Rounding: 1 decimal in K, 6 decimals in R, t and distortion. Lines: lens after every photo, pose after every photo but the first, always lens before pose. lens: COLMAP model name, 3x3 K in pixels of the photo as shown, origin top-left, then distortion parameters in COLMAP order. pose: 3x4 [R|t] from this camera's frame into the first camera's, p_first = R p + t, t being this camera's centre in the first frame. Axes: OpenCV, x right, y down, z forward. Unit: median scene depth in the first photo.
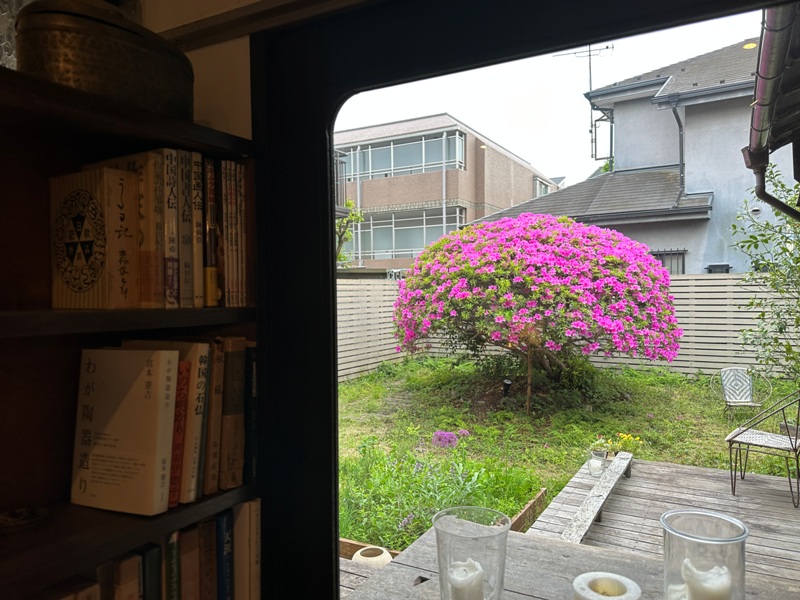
lens RADIAL K [[597.6, 0, 401.6], [0, 597.6, 302.9], [0, 0, 1]] dist [0.054505, -0.047179]
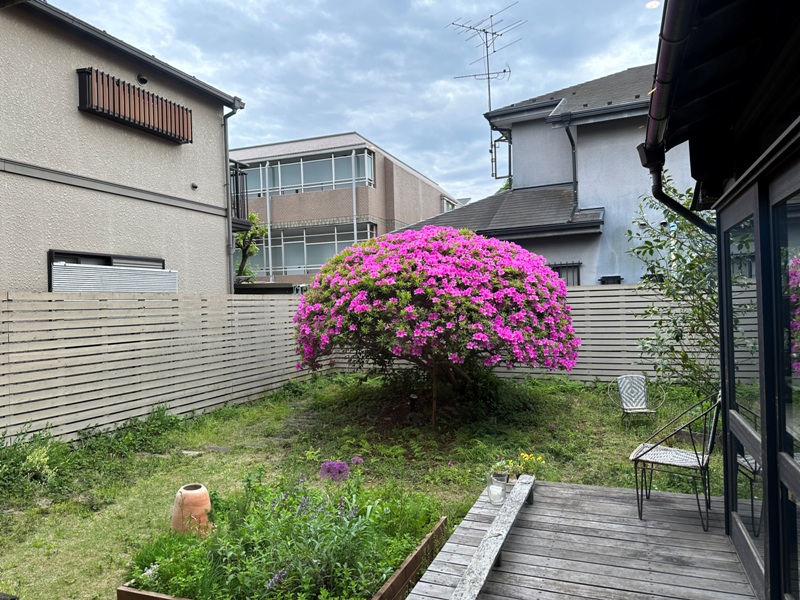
lens RADIAL K [[573.4, 0, 403.5], [0, 573.4, 298.6], [0, 0, 1]] dist [0.099208, -0.036344]
pose [[0.989684, -0.013546, 0.142625, 0.029807], [0.018345, 0.999307, -0.032387, 0.001846], [-0.142087, 0.034669, 0.989247, 0.067965]]
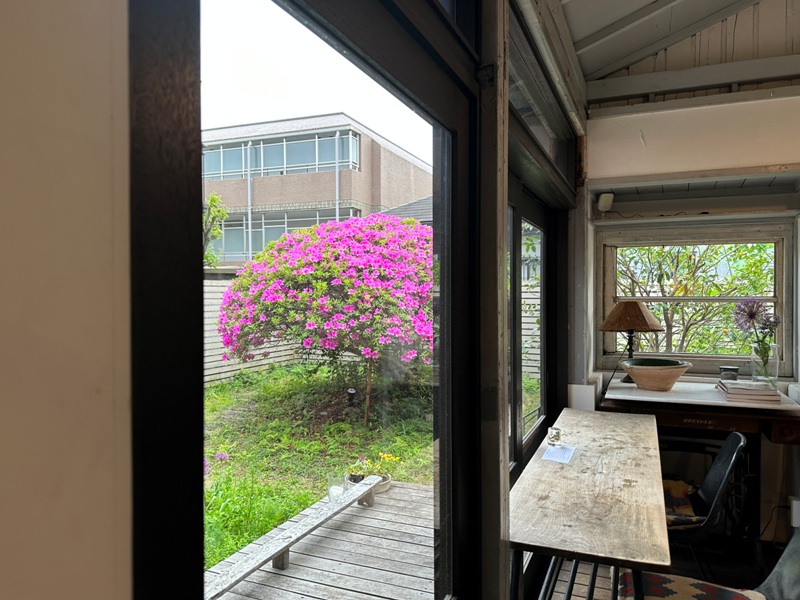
lens RADIAL K [[597.6, 0, 411.3], [0, 597.6, 299.1], [0, 0, 1]] dist [0.054505, -0.047179]
pose [[0.990776, 0.011204, 0.135044, 0.149340], [-0.009485, 0.999866, -0.013368, -0.001384], [-0.135175, 0.011964, 0.990749, 0.055298]]
